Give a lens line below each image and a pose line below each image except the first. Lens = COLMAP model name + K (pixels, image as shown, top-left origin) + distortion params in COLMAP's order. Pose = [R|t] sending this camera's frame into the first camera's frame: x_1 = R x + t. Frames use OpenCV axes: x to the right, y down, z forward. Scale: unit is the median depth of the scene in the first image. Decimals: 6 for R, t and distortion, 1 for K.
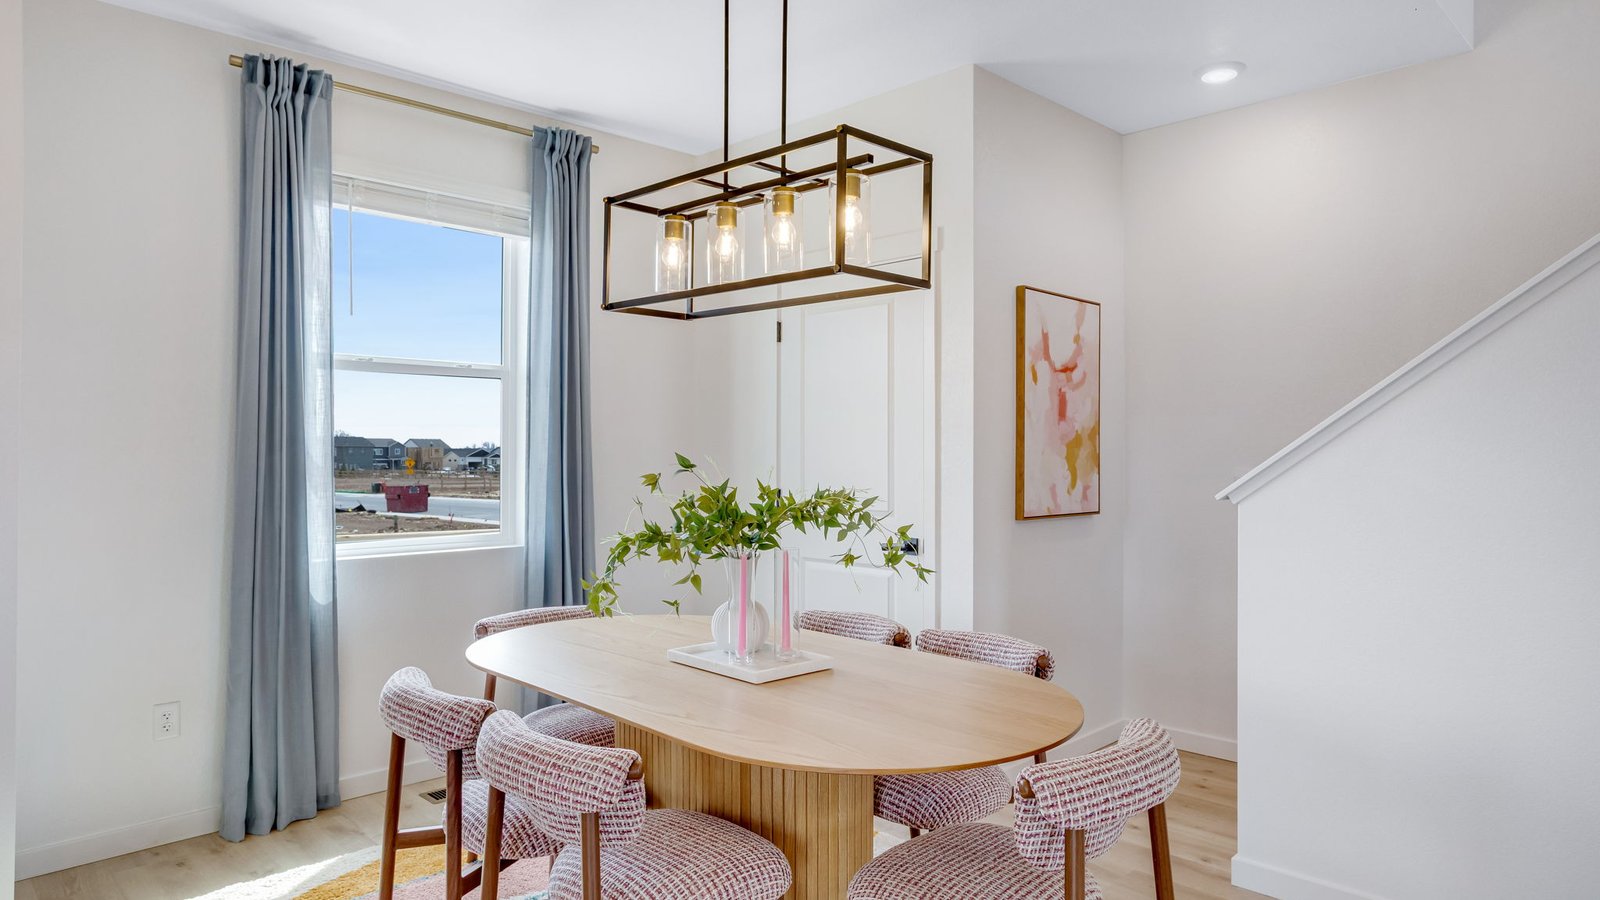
lens RADIAL K [[945.9, 0, 806.6], [0, 945.9, 451.4], [0, 0, 1]] dist [-0.001086, -0.000270]
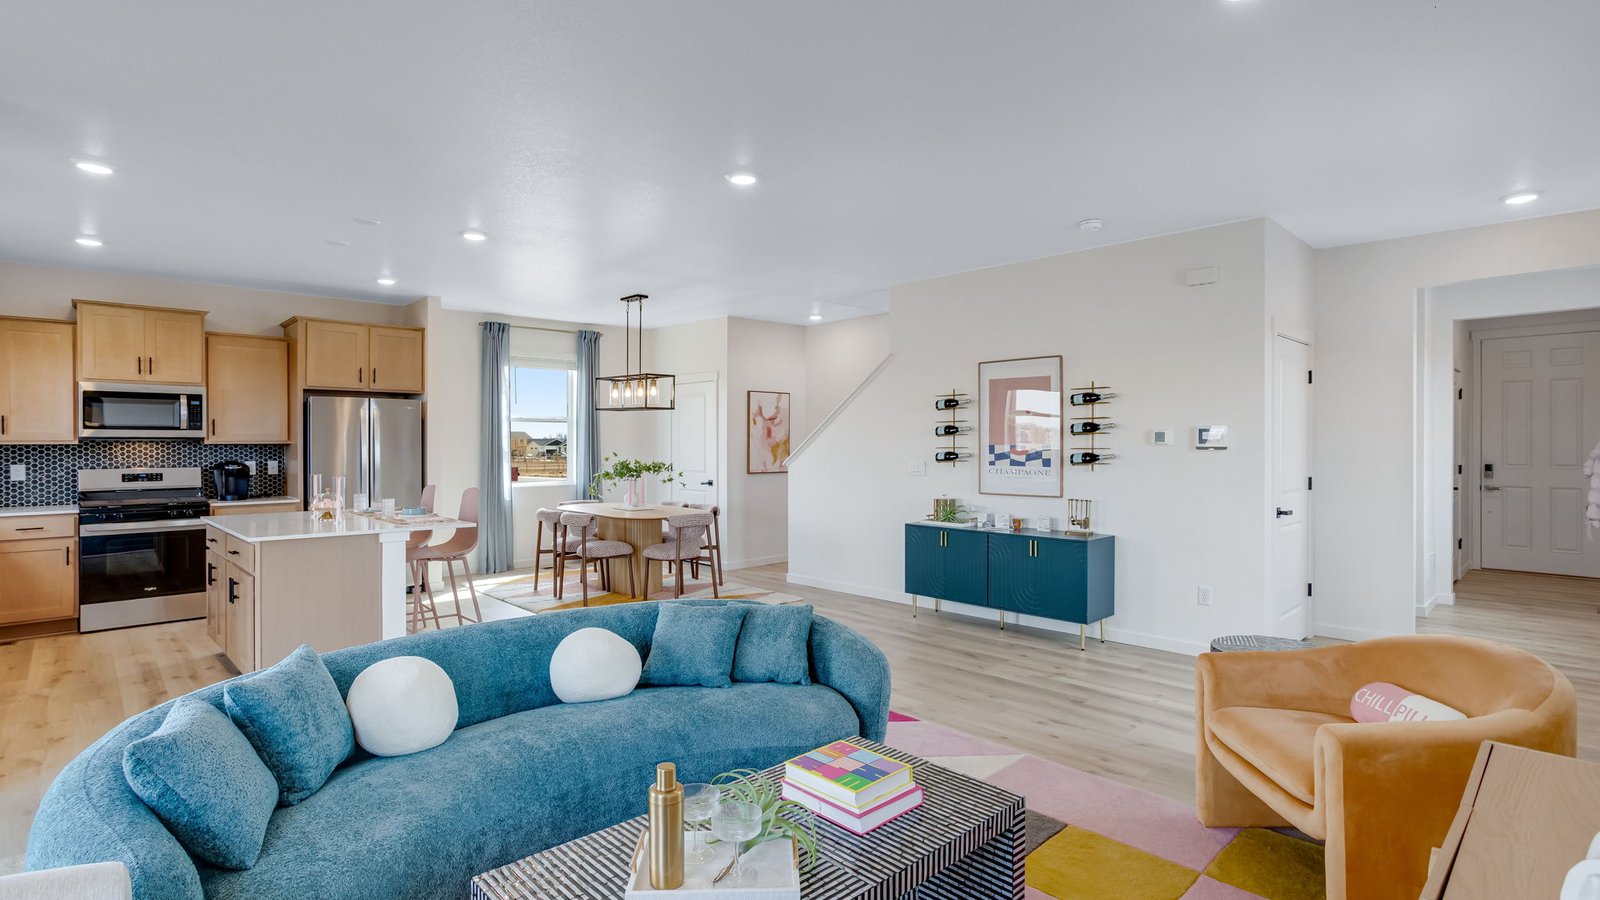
lens RADIAL K [[760.0, 0, 788.7], [0, 760.0, 453.9], [0, 0, 1]] dist [-0.020194, -0.000060]
pose [[0.999432, -0.000899, -0.033686, 0.419598], [0.001483, 0.999849, 0.017322, -0.025441], [0.033665, -0.017363, 0.999282, -1.253727]]
